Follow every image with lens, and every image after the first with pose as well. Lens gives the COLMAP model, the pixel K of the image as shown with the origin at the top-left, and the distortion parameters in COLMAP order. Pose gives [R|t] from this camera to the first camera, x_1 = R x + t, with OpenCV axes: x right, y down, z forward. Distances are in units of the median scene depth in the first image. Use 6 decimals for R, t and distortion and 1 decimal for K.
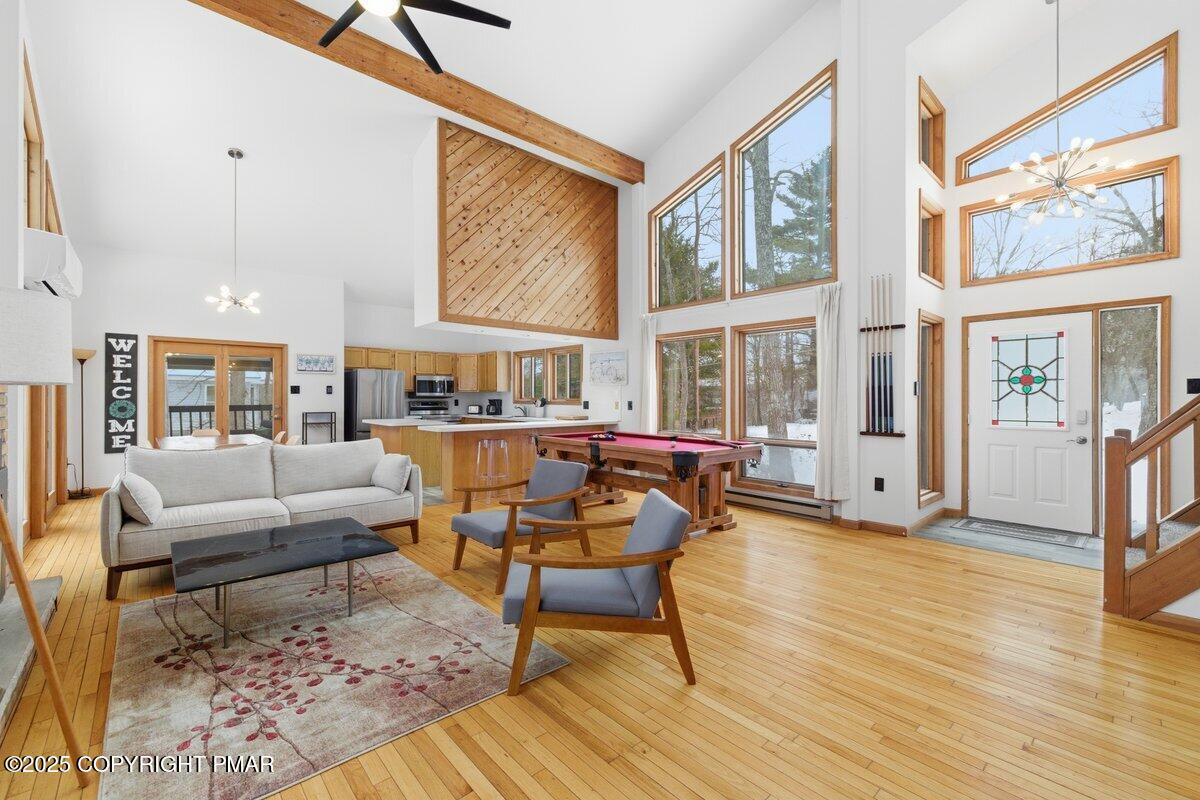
lens RADIAL K [[503.8, 0, 596.9], [0, 503.8, 397.2], [0, 0, 1]] dist [0.001983, 0.000074]
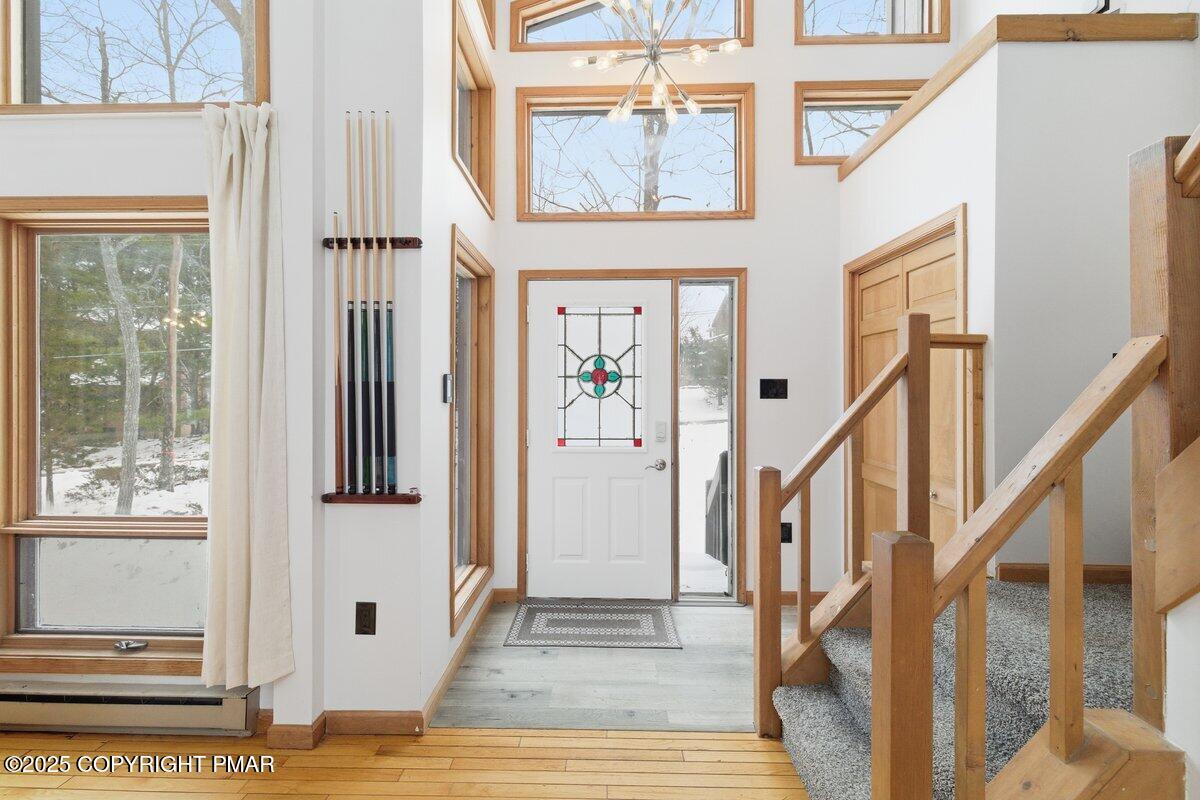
lens RADIAL K [[502.9, 0, 599.3], [0, 502.9, 394.4], [0, 0, 1]] dist [0.001569, -0.000247]
pose [[0.682842, -0.002164, 0.730563, 0.297095], [-0.002081, 0.999986, 0.004908, -0.011096], [-0.730563, -0.004872, 0.682828, 0.440339]]
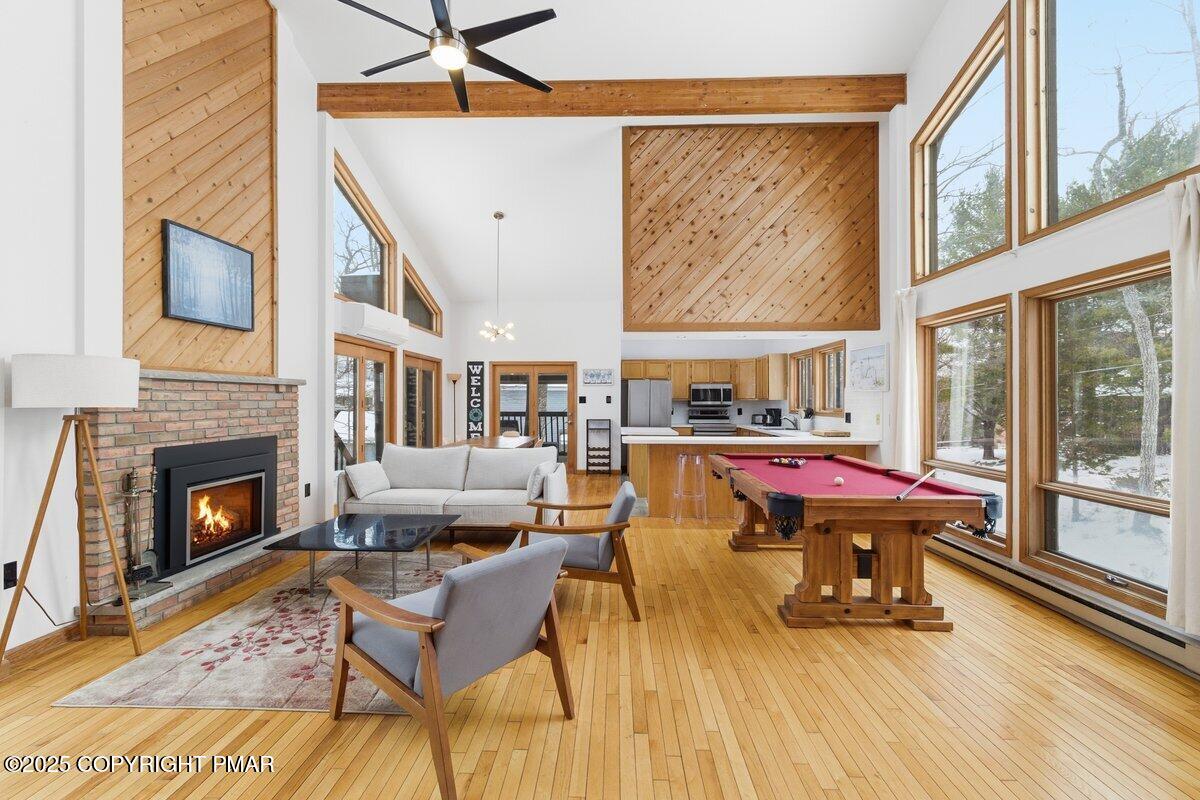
lens RADIAL K [[508.9, 0, 599.3], [0, 508.9, 401.7], [0, 0, 1]] dist [0.001811, 0.000016]
pose [[0.721607, -0.002341, -0.692299, 0.310609], [0.001680, 0.999997, -0.001630, -0.010372], [0.692301, 0.000014, 0.721609, 0.219009]]
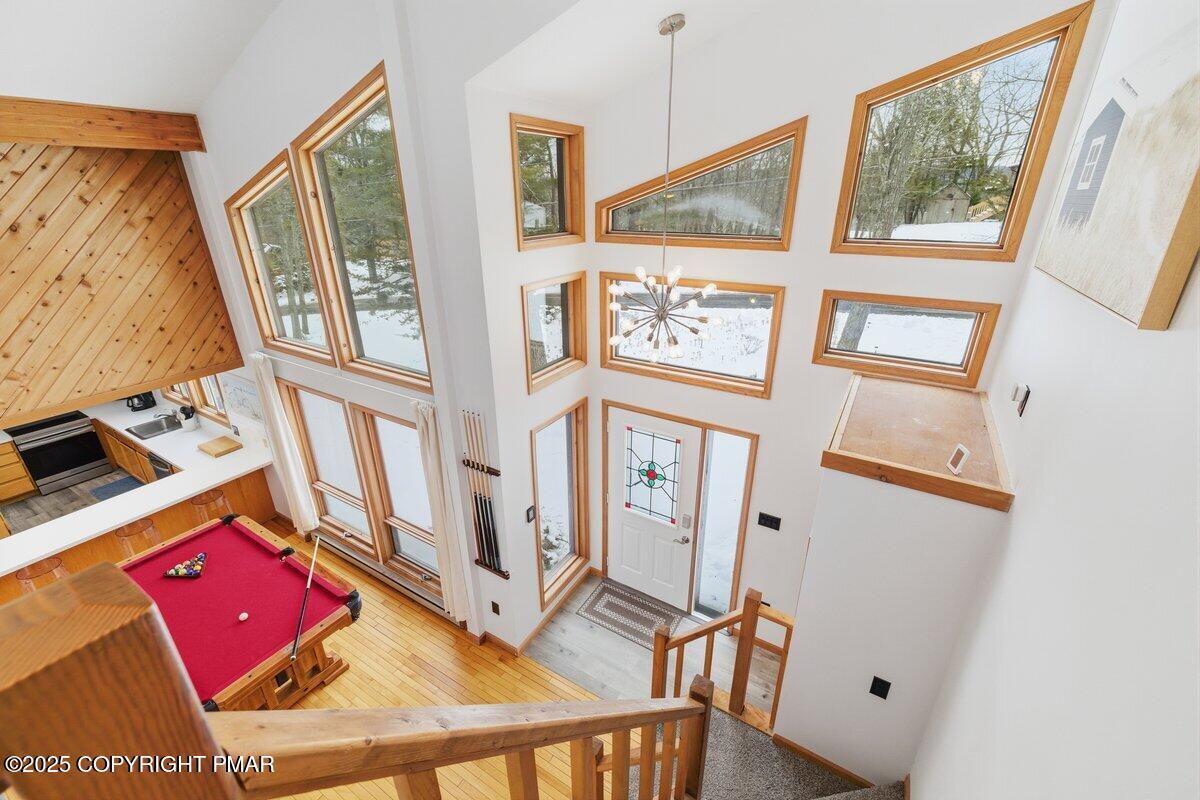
lens RADIAL K [[497.4, 0, 598.4], [0, 497.4, 400.1], [0, 0, 1]] dist [0.003324, -0.000575]
pose [[0.958140, -0.117360, 0.261139, 0.418672], [0.006639, 0.920984, 0.389545, -0.424450], [-0.286222, -0.371505, 0.883211, 0.198404]]
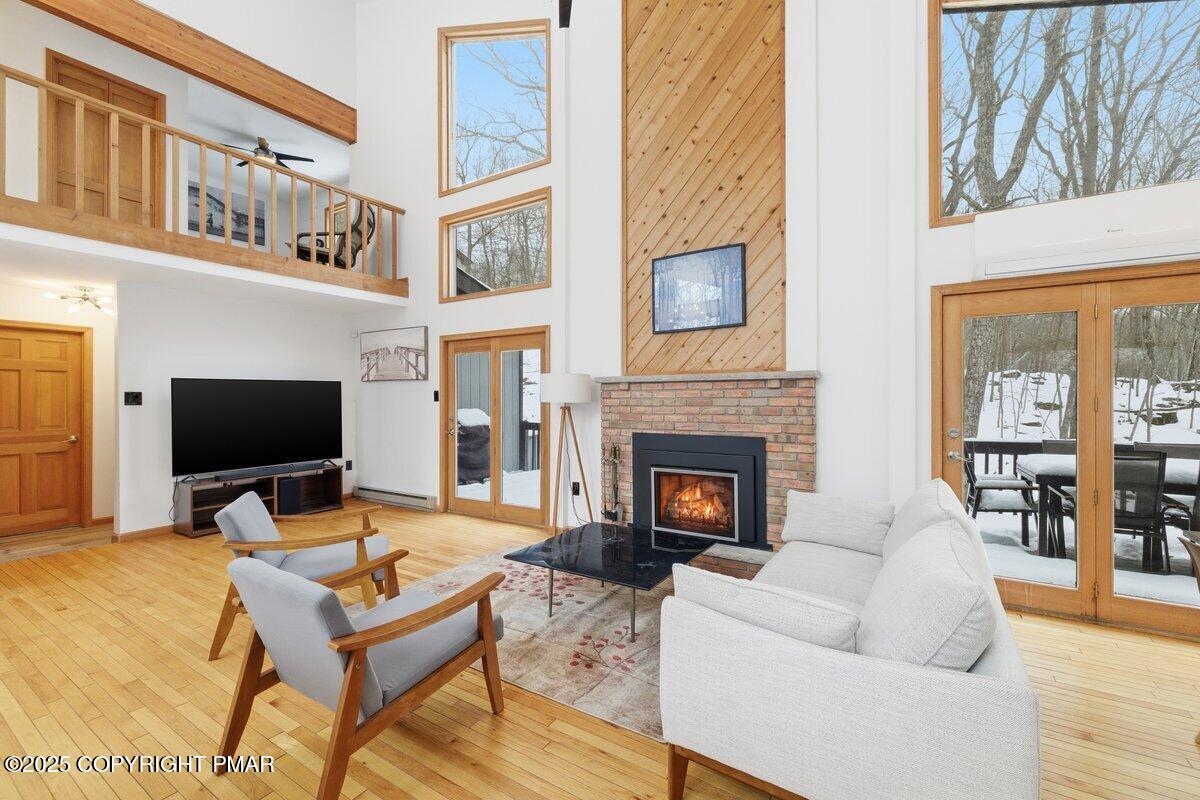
lens RADIAL K [[502.9, 0, 599.3], [0, 502.9, 394.4], [0, 0, 1]] dist [0.001569, -0.000247]
pose [[-0.962379, -0.003054, -0.271692, -0.137051], [-0.001135, 0.999973, -0.007218, -0.013162], [0.271707, -0.006638, -0.962357, 0.945059]]
